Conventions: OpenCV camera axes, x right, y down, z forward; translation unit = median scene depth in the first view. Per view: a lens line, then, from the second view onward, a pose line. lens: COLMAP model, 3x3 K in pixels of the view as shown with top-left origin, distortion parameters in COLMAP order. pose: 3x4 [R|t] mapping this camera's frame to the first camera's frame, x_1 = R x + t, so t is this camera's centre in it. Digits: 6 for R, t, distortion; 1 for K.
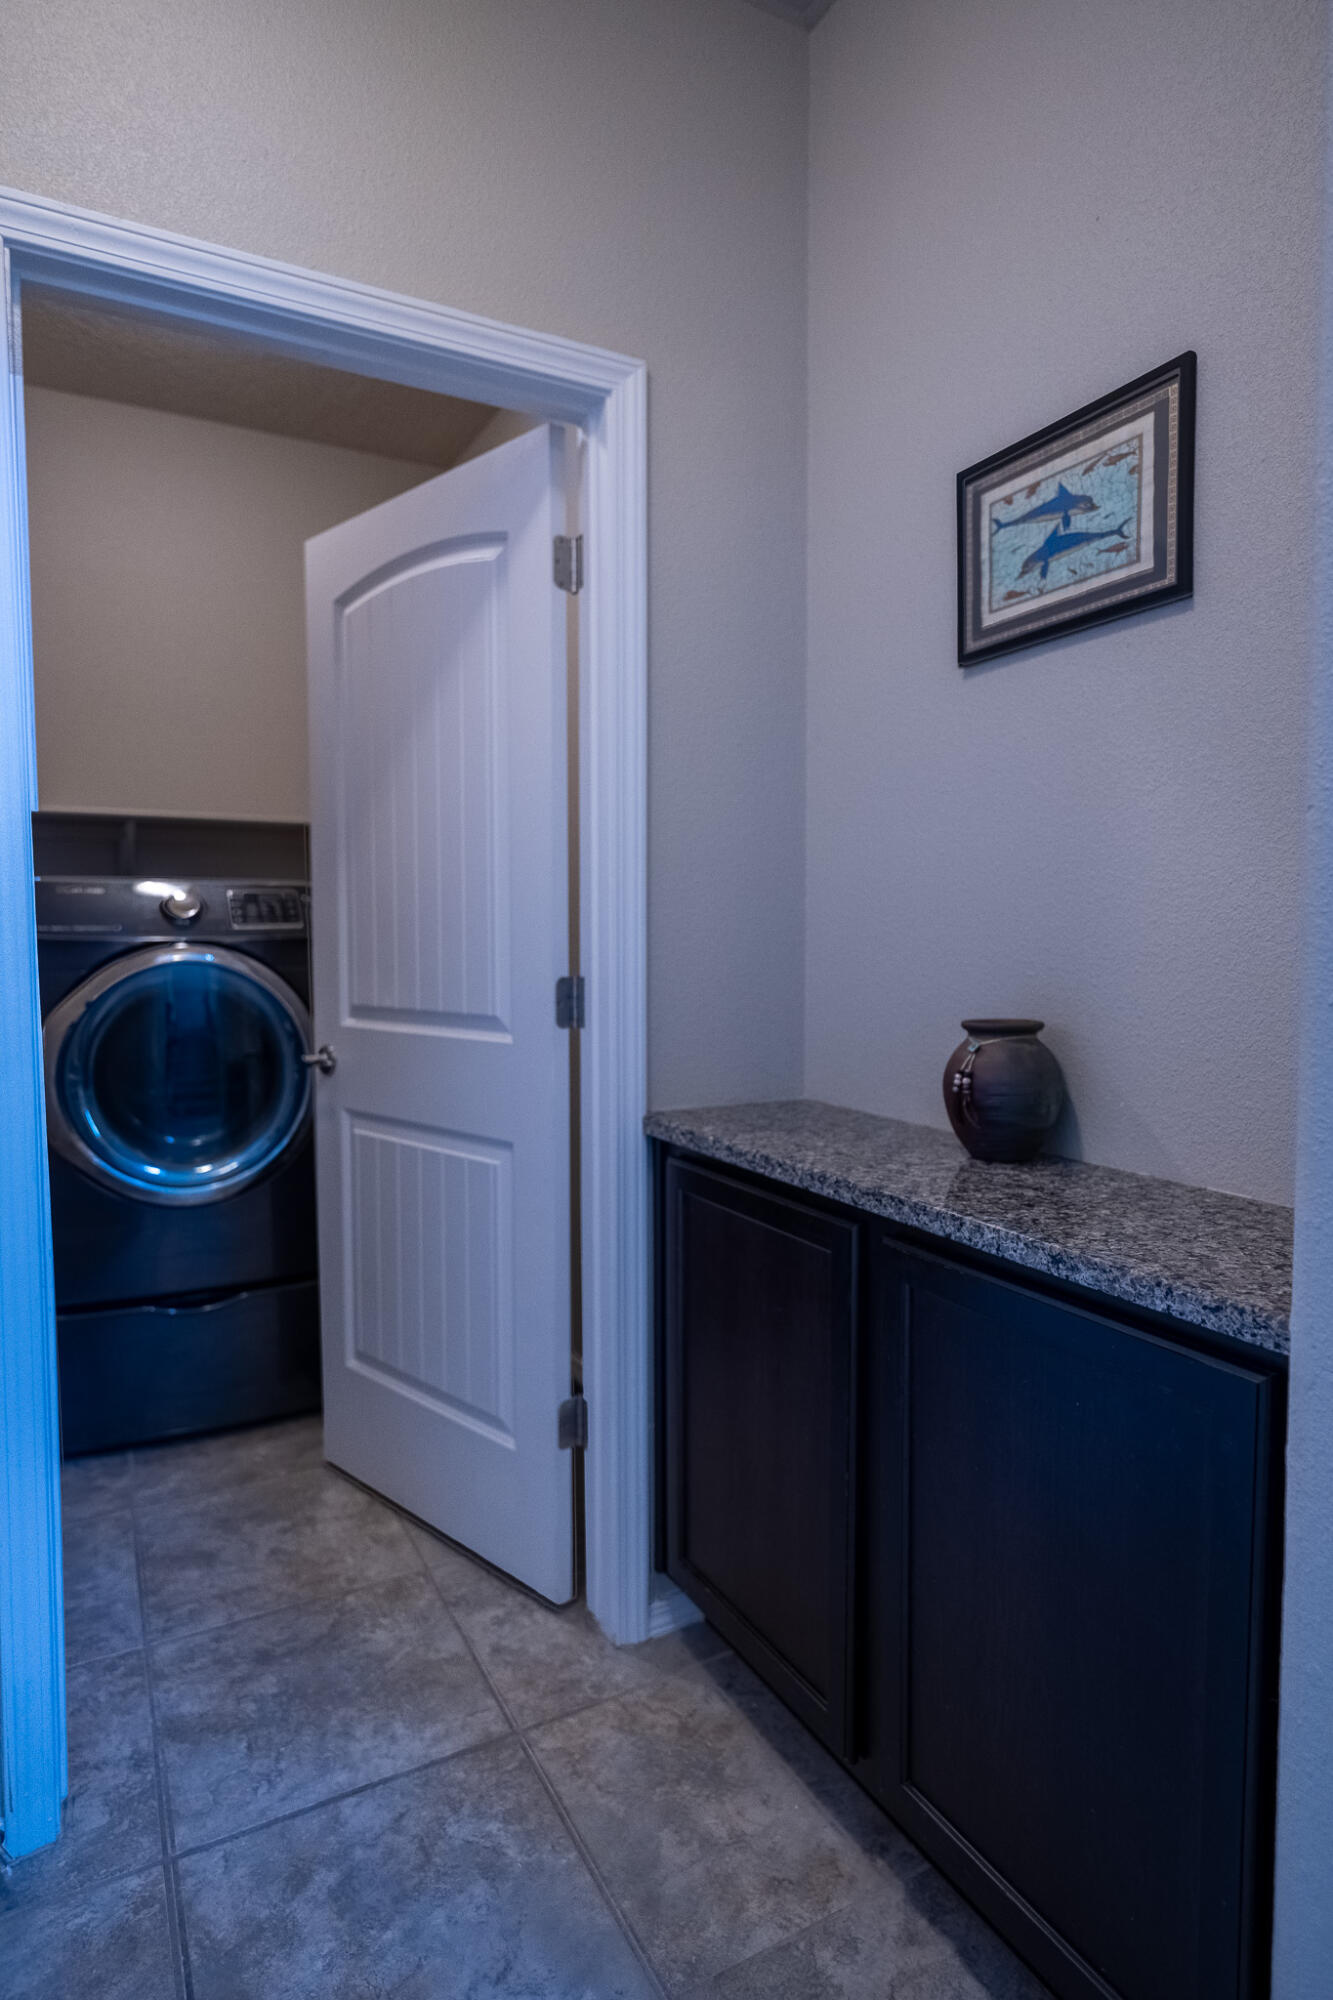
lens RADIAL K [[1117.0, 0, 666.5], [0, 1117.0, 1000.0], [0, 0, 1]] dist [-0.000798, 0.000426]
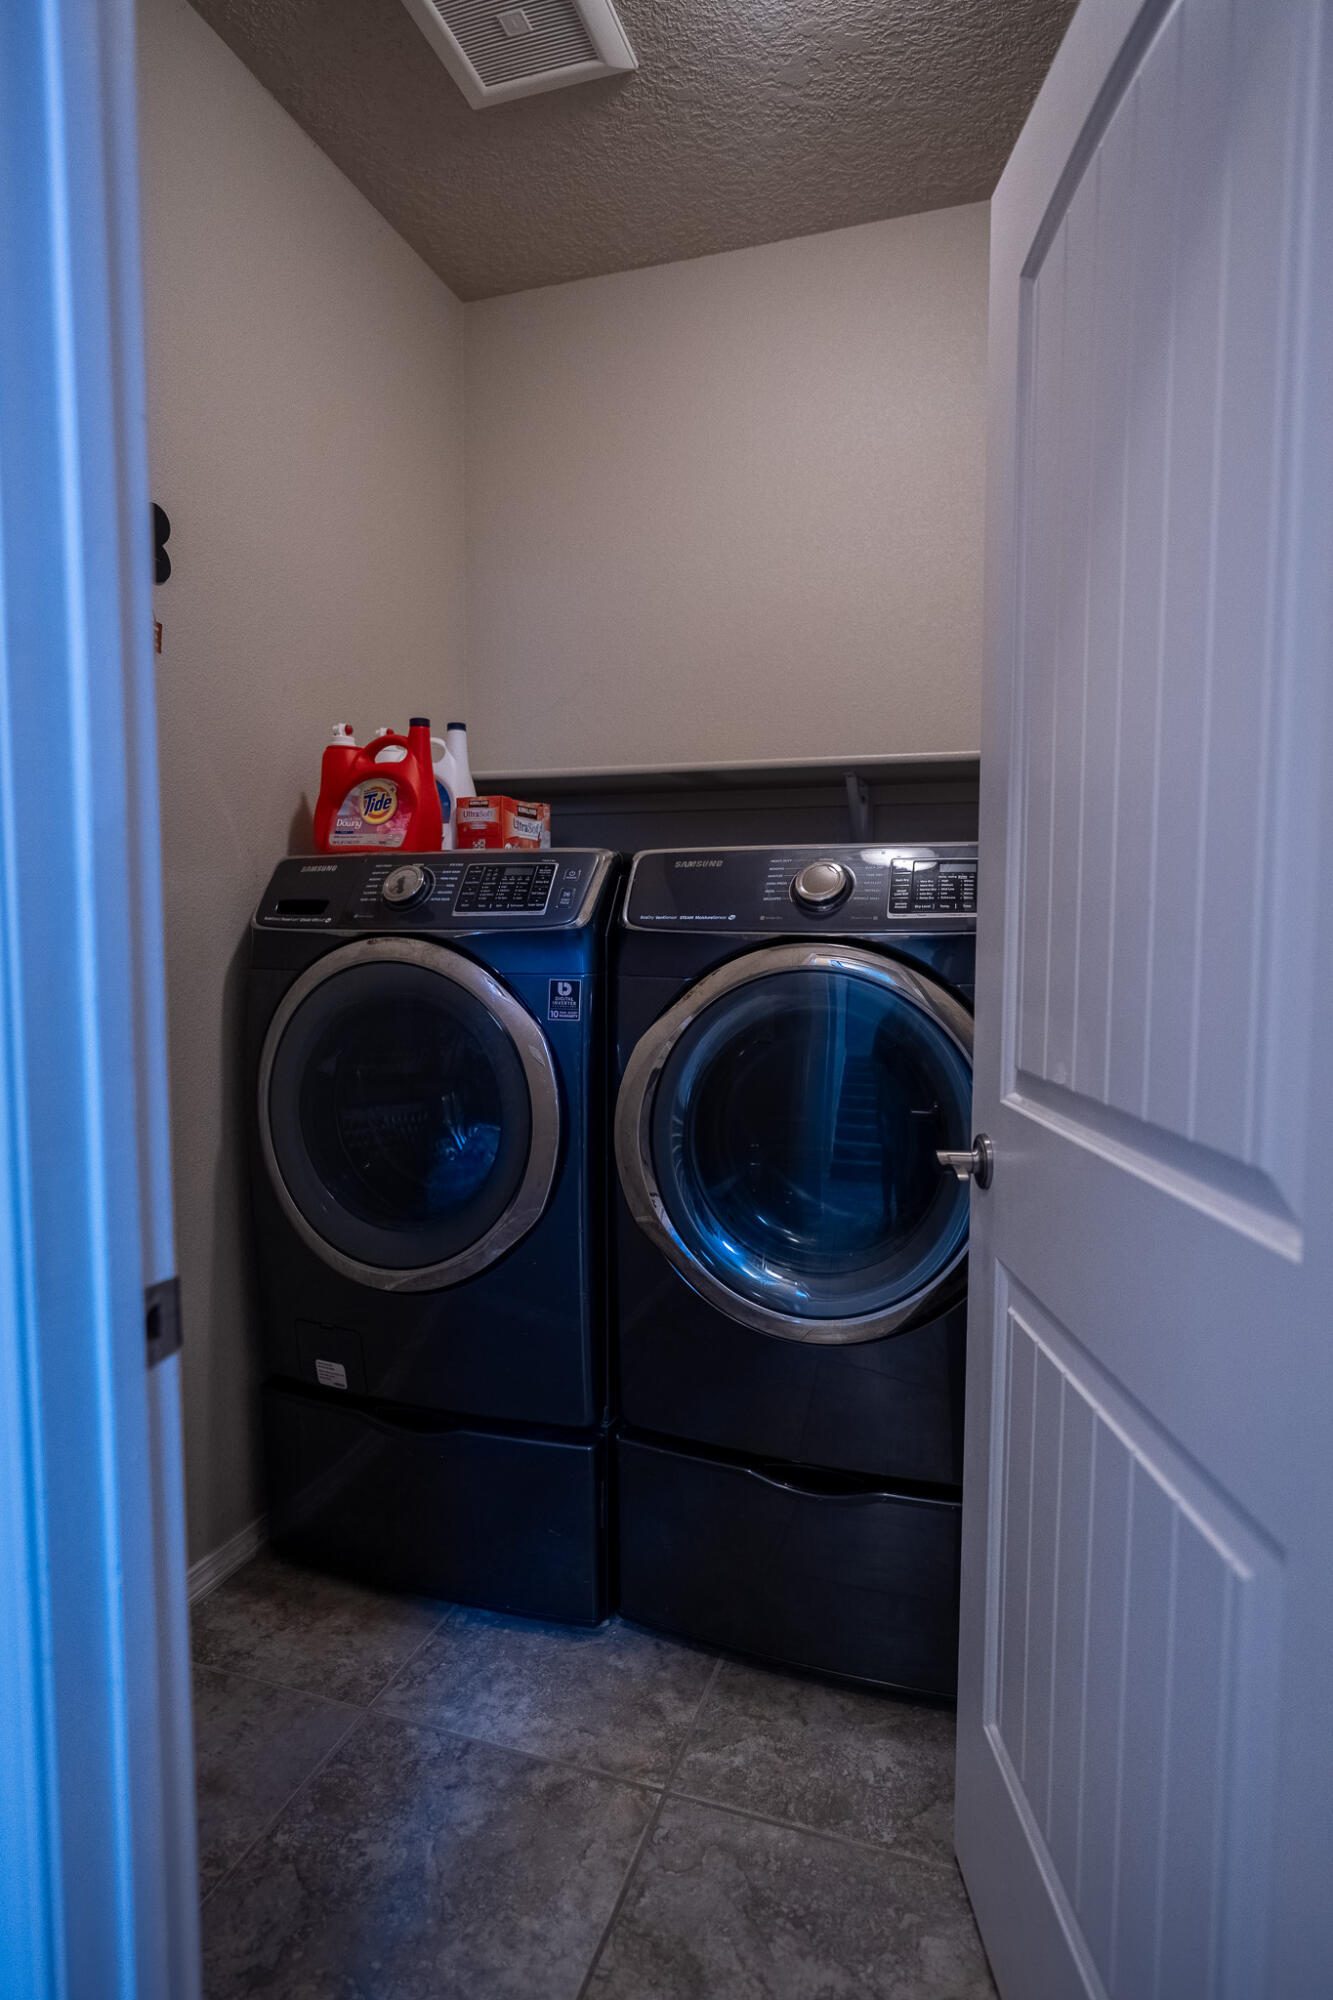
lens RADIAL K [[1085.1, 0, 669.9], [0, 1085.1, 978.2], [0, 0, 1]] dist [0.002288, 0.001569]
pose [[0.690138, 0.049504, -0.721982, -0.028175], [-0.053492, 0.998418, 0.017326, -0.036246], [0.721698, 0.026663, 0.691694, 0.509524]]
